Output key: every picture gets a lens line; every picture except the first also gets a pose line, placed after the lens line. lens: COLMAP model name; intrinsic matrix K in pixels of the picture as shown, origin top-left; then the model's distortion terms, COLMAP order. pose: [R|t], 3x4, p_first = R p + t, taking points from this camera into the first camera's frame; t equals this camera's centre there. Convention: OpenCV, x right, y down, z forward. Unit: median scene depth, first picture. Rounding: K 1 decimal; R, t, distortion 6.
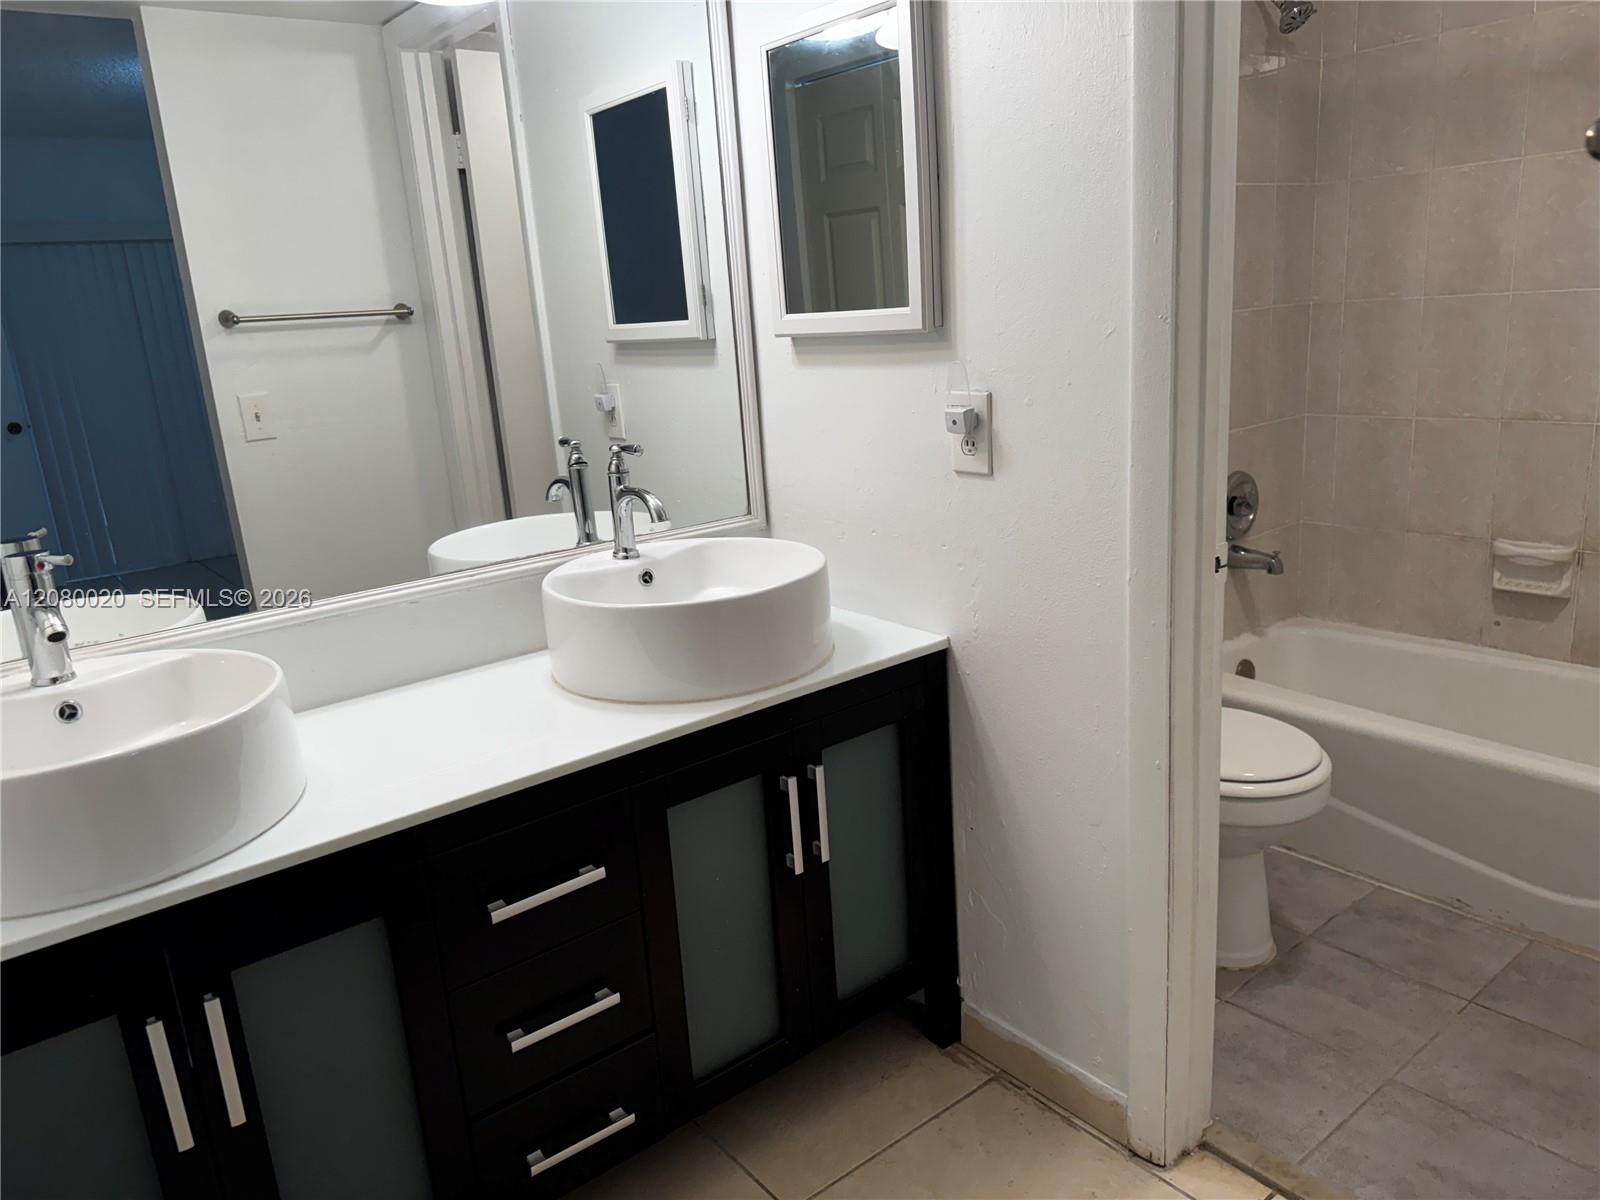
lens RADIAL K [[1143.6, 0, 797.8], [0, 1143.6, 593.2], [0, 0, 1]] dist [0.014018, -0.011598]
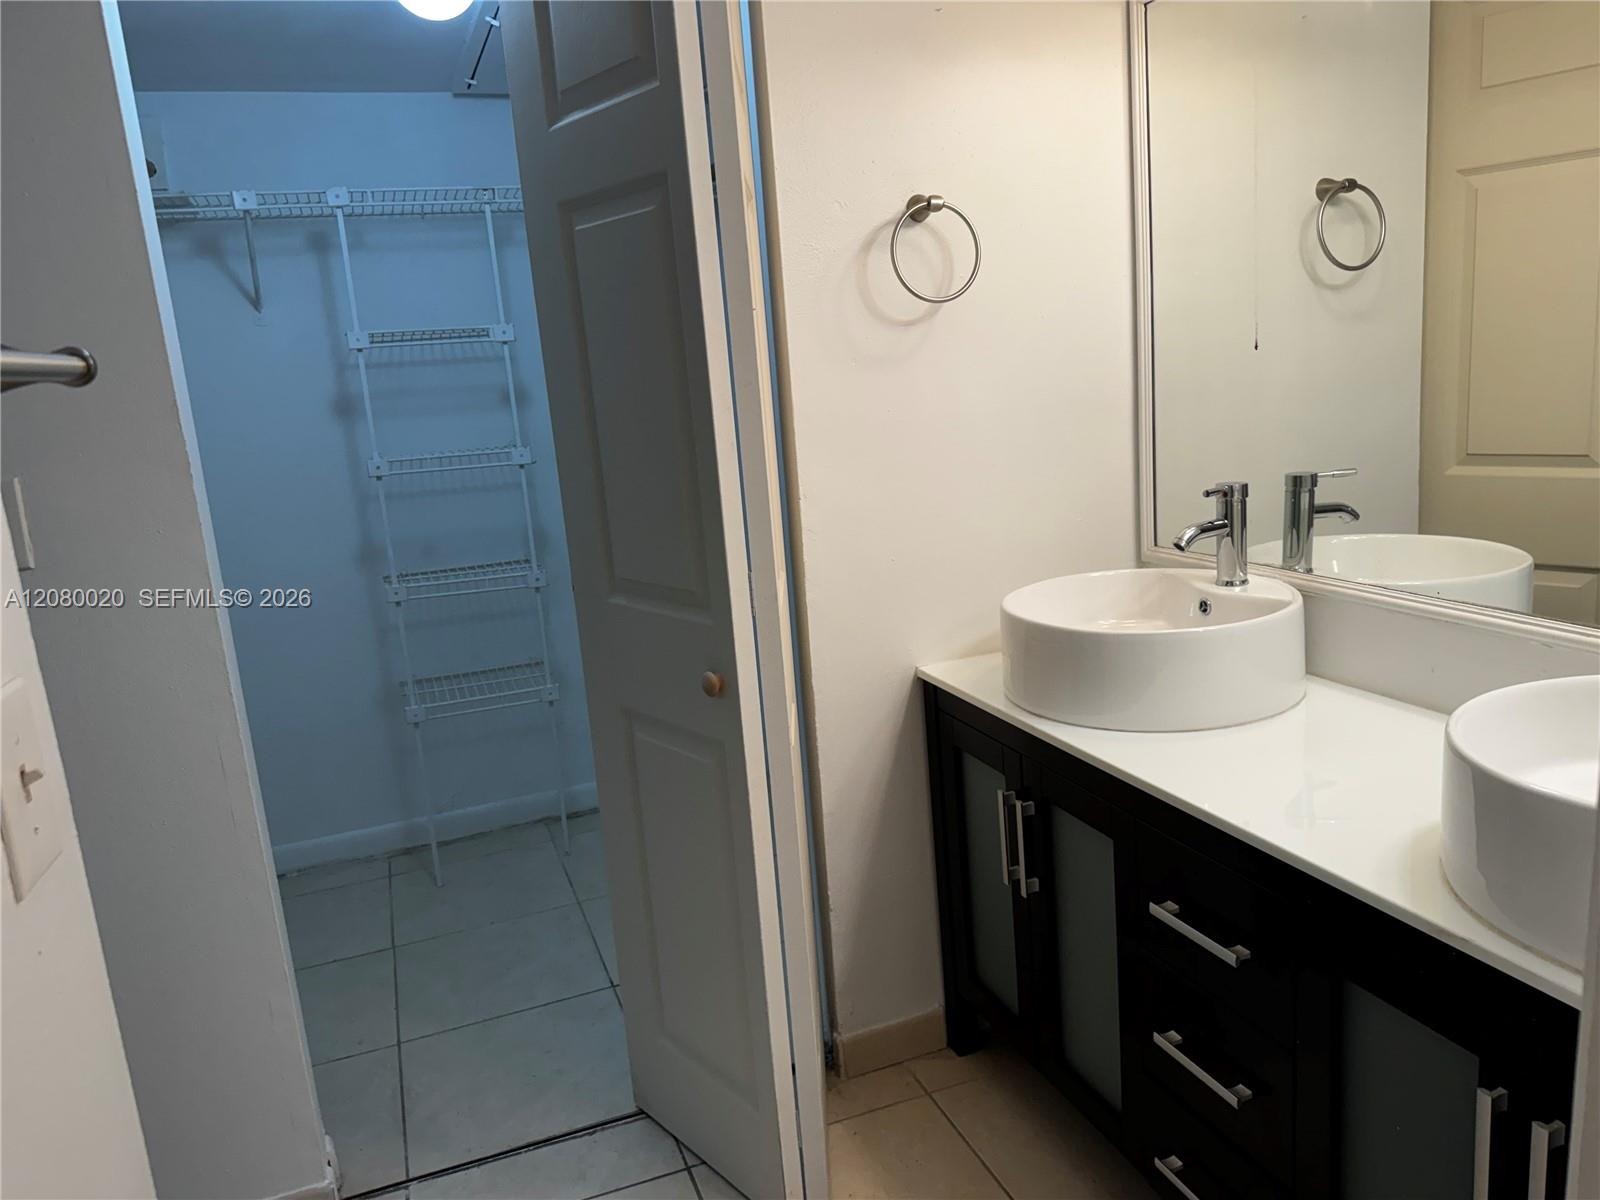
lens RADIAL K [[1143.6, 0, 797.8], [0, 1143.6, 593.2], [0, 0, 1]] dist [0.014018, -0.011598]
pose [[-0.291213, 0.277563, -0.915508, 0.662927], [-0.141368, 0.933993, 0.328135, -0.263502], [0.946156, 0.224980, -0.232752, 0.834600]]
